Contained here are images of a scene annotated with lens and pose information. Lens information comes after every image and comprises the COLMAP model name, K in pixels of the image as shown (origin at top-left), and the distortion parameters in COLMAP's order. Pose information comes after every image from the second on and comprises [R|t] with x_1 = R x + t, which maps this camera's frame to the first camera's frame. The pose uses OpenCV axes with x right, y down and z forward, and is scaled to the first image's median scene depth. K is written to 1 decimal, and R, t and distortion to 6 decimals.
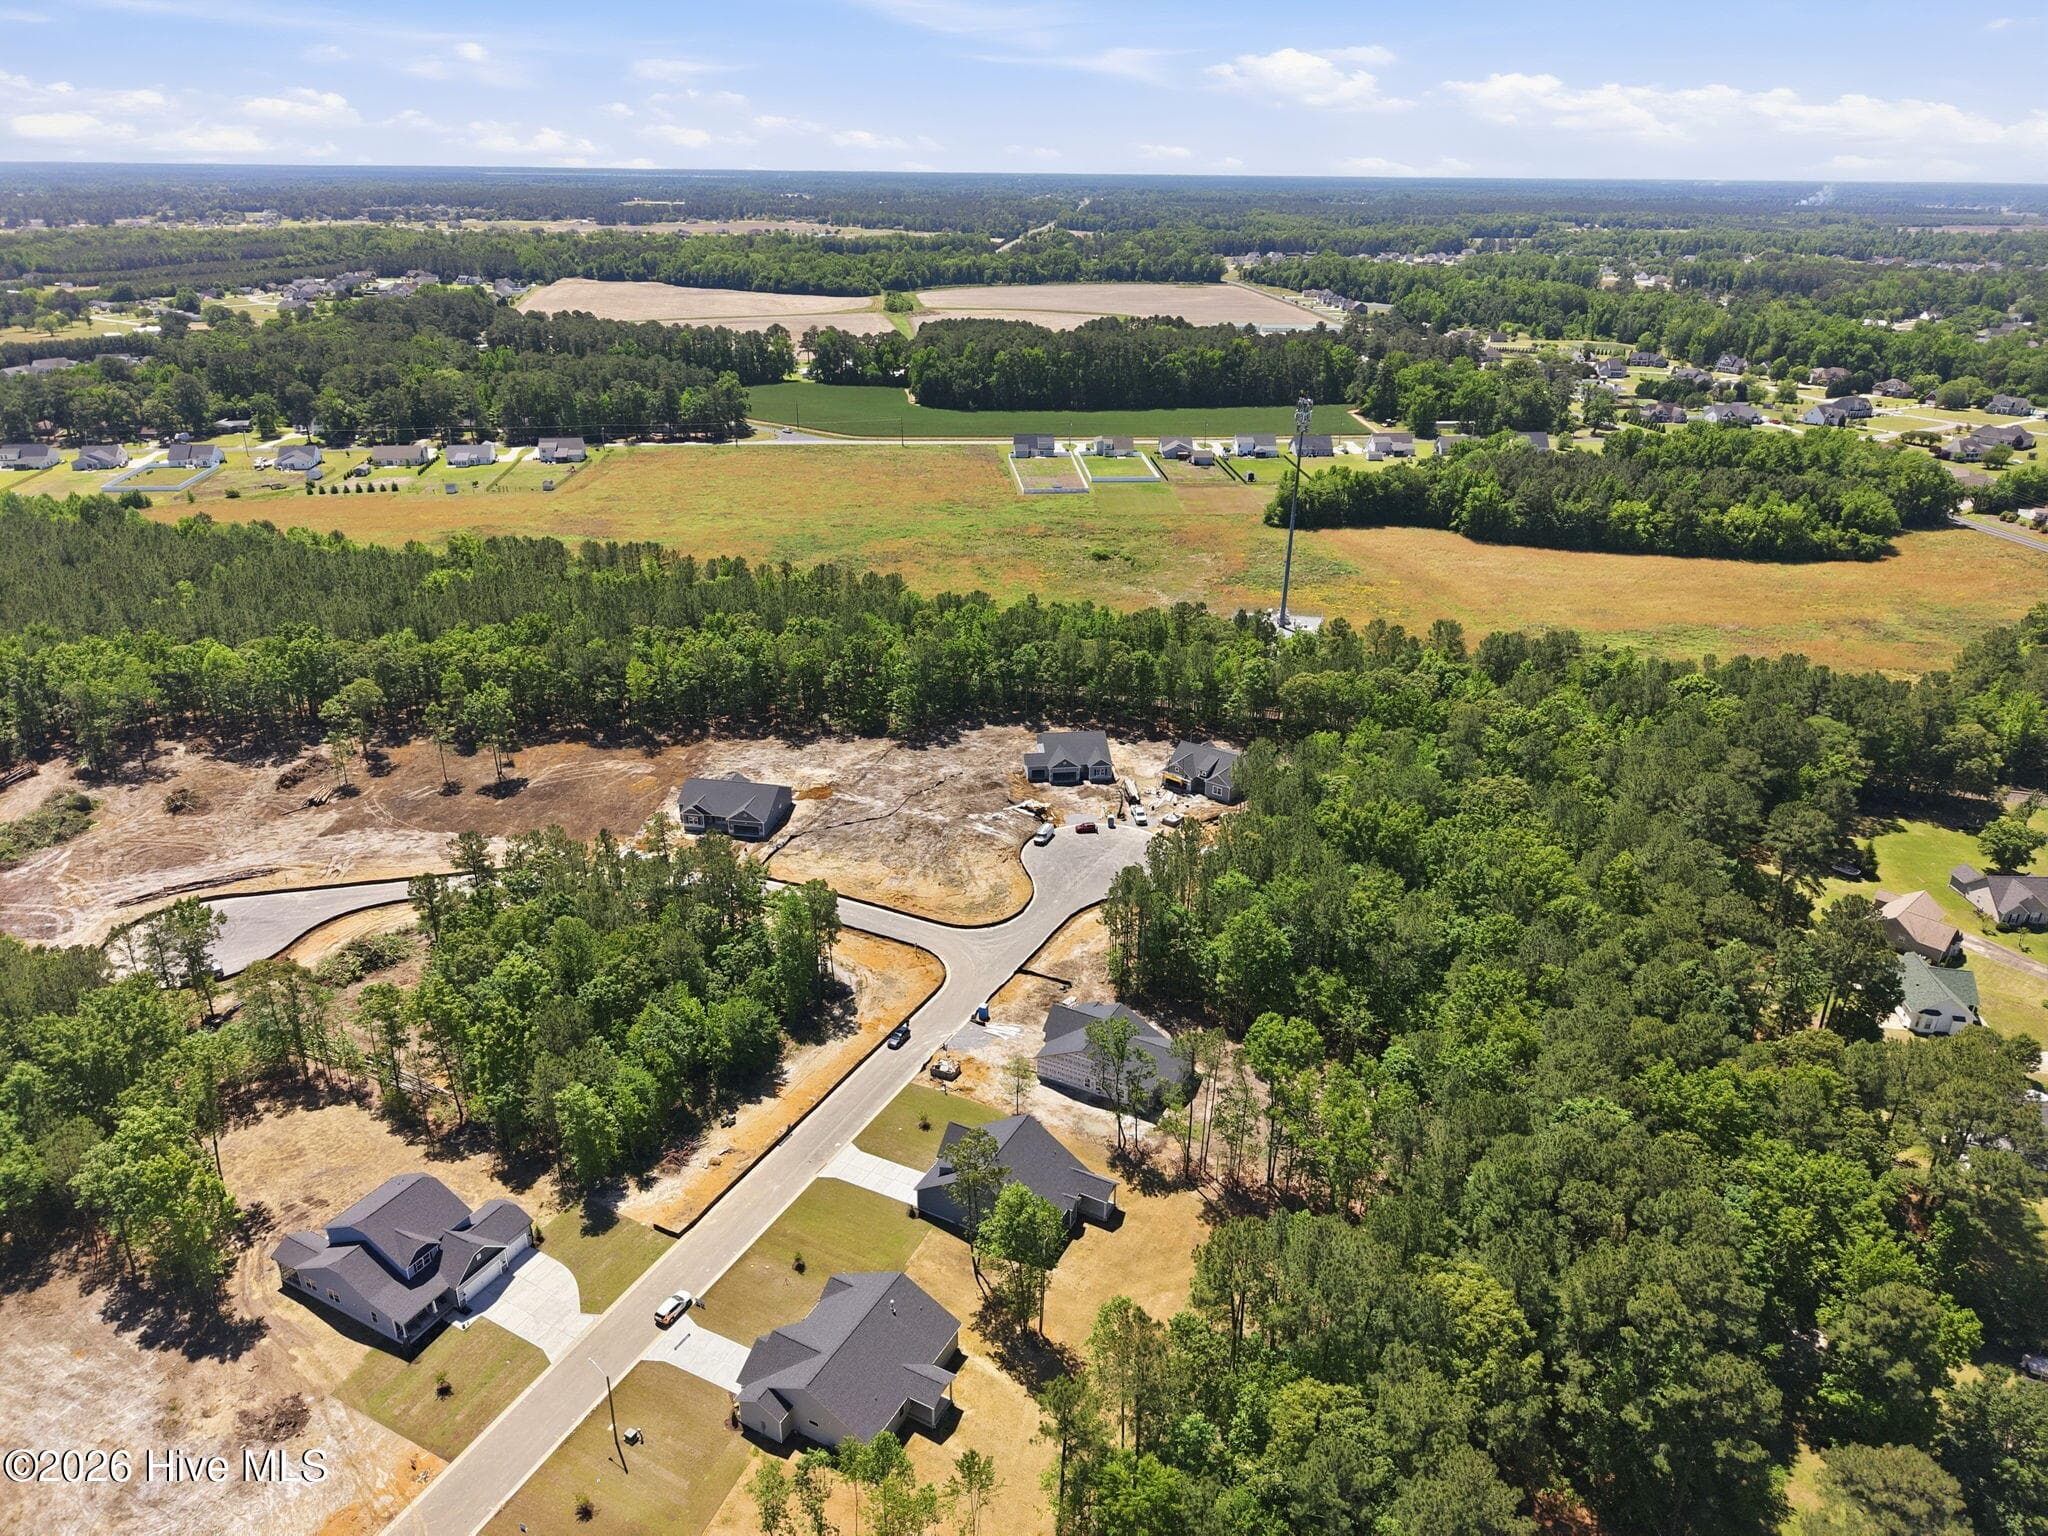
lens RADIAL K [[1366.1, 0, 1002.6], [0, 1366.1, 772.0], [0, 0, 1]] dist [0.110527, -0.153965]
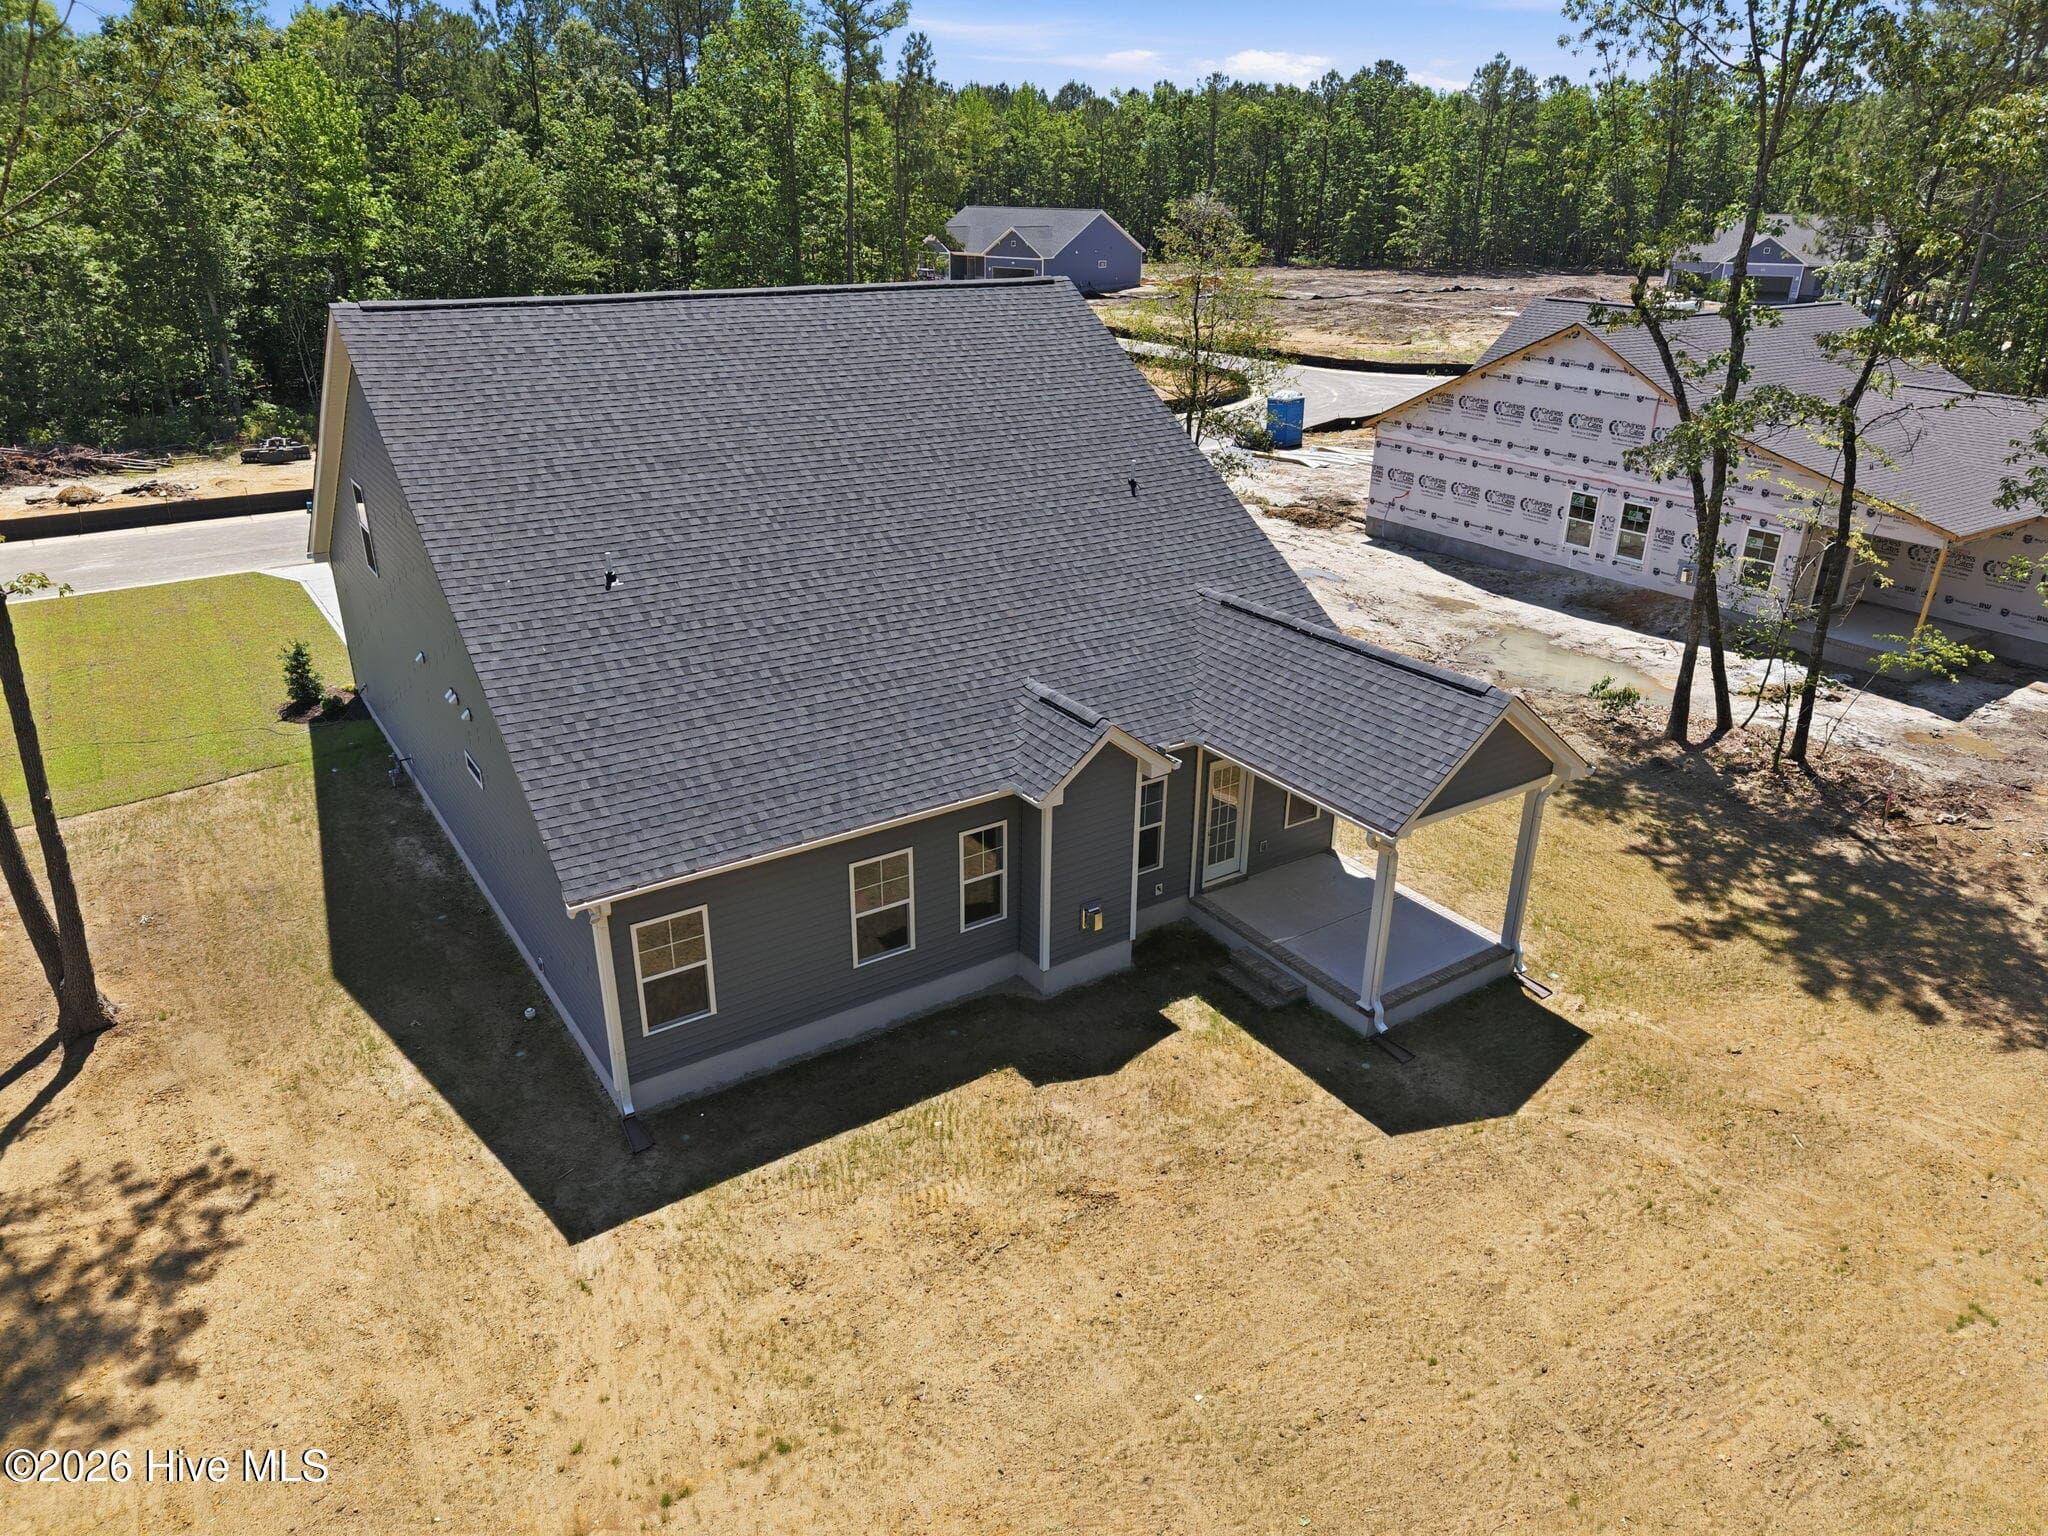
lens RADIAL K [[1369.7, 0, 1023.7], [0, 1369.7, 774.4], [0, 0, 1]] dist [0.004415, -0.000764]
pose [[0.885967, 0.195046, -0.420737, 0.074730], [-0.197638, 0.979541, 0.037921, 0.250293], [0.419525, 0.049556, 0.906390, 0.723523]]
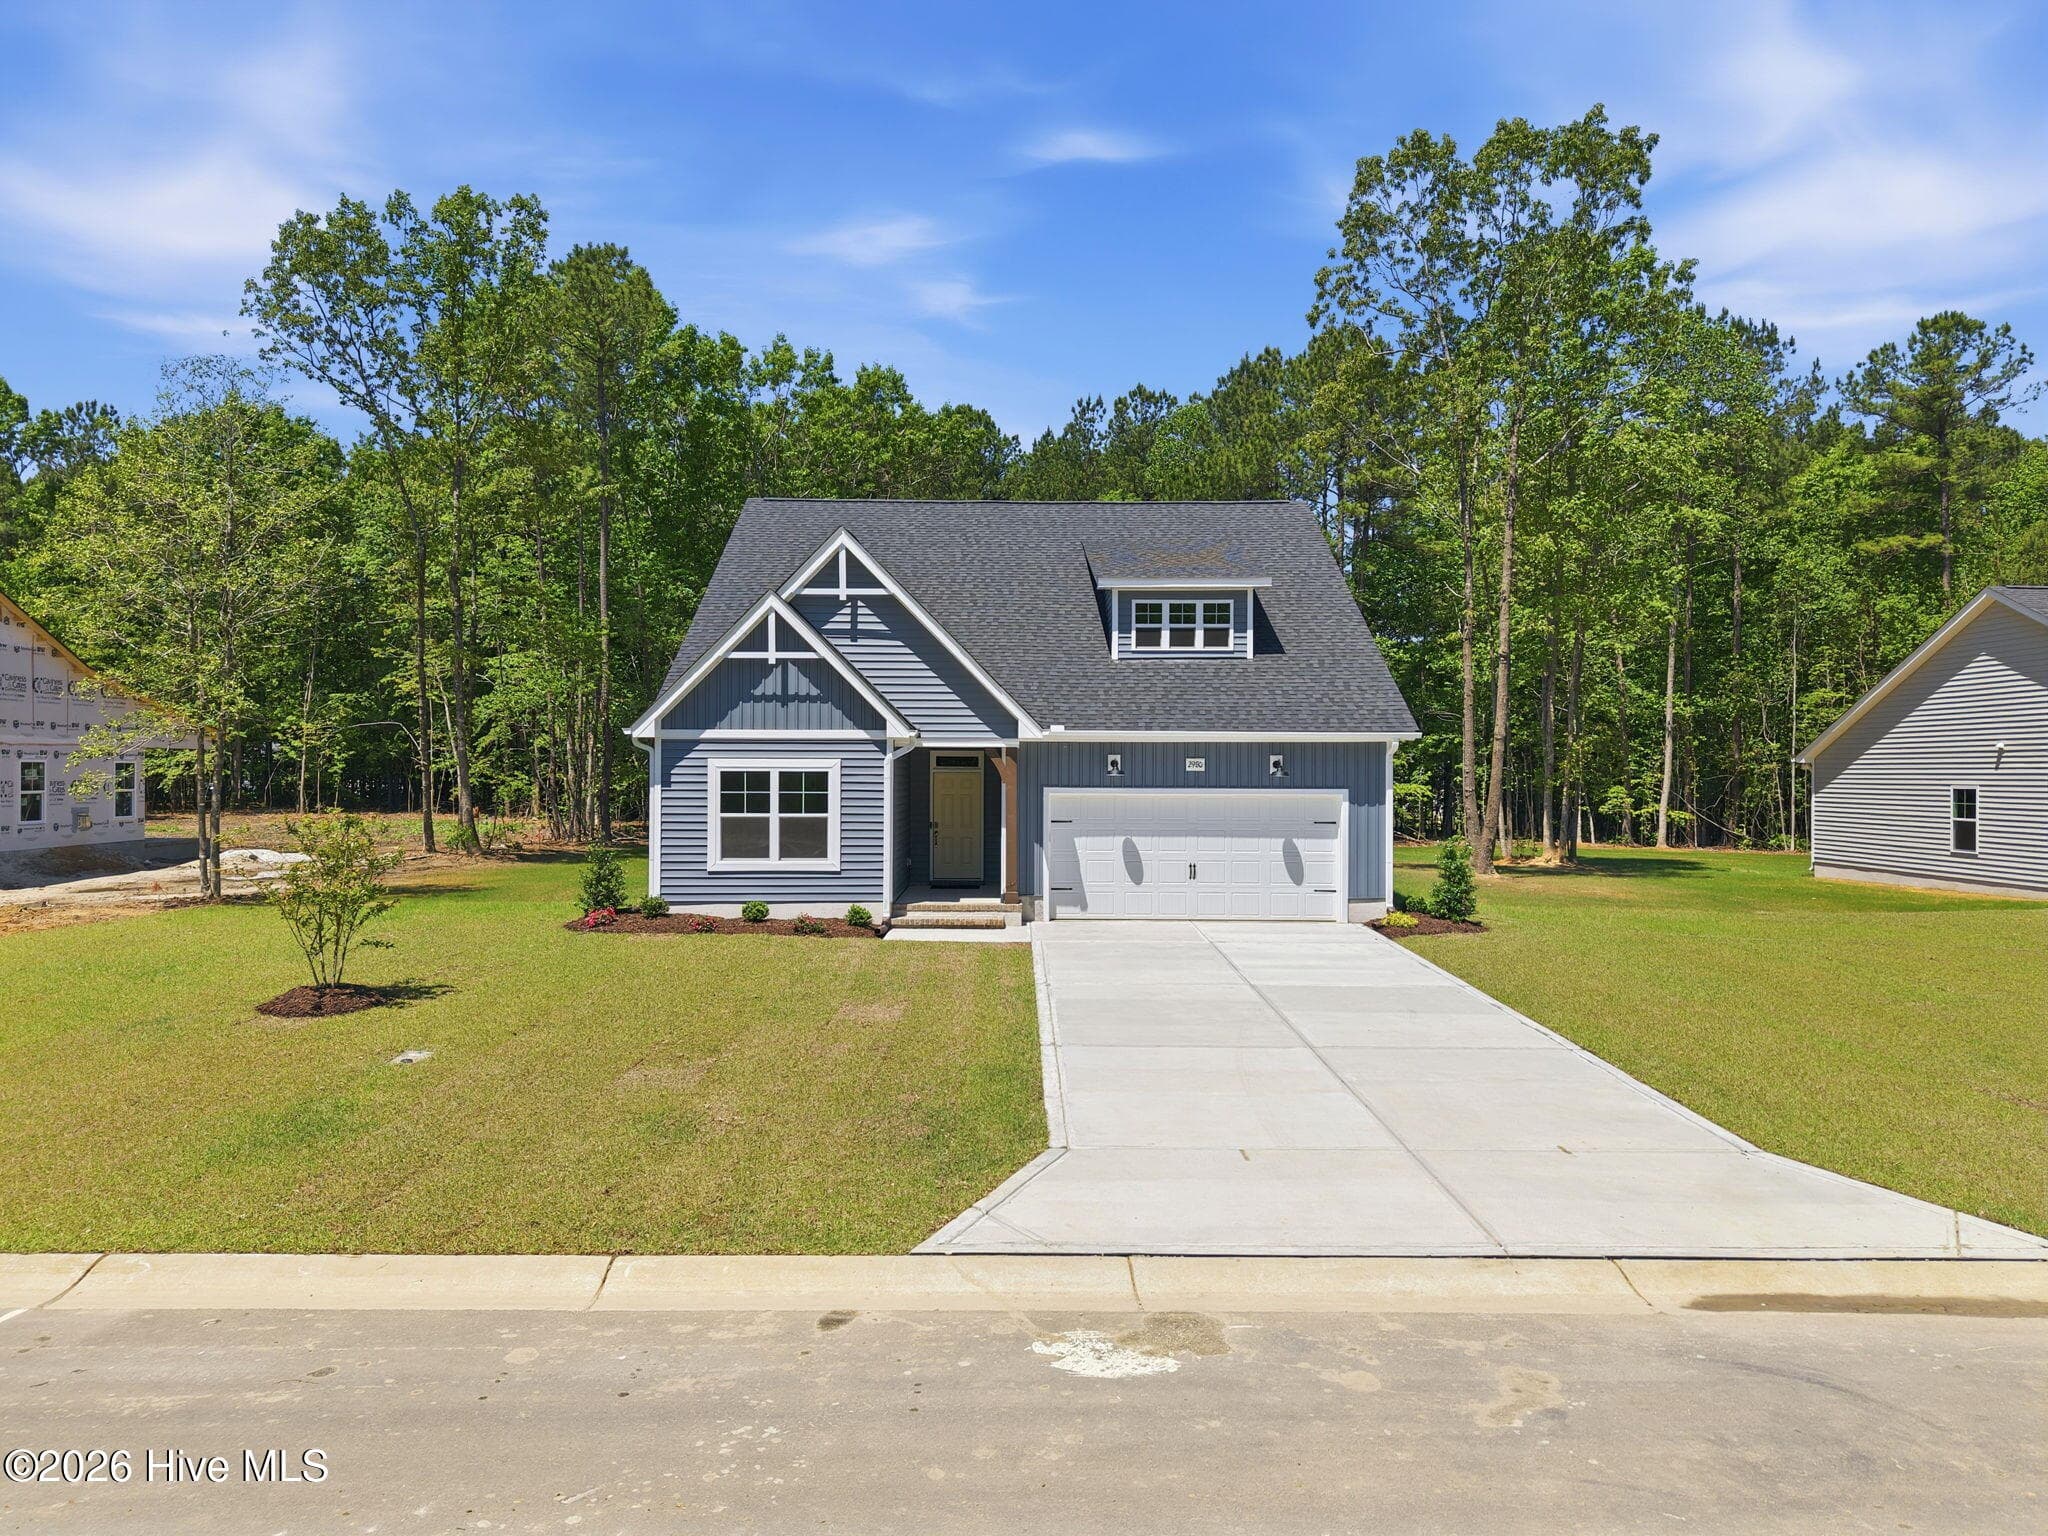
lens RADIAL K [[1369.4, 0, 1016.1], [0, 1369.4, 782.5], [0, 0, 1]] dist [0.067163, -0.081500]
pose [[-0.479644, -0.004596, 0.877451, -0.136973], [0.357256, 0.912327, 0.200067, 0.217782], [-0.801442, 0.409436, -0.435950, 0.896902]]
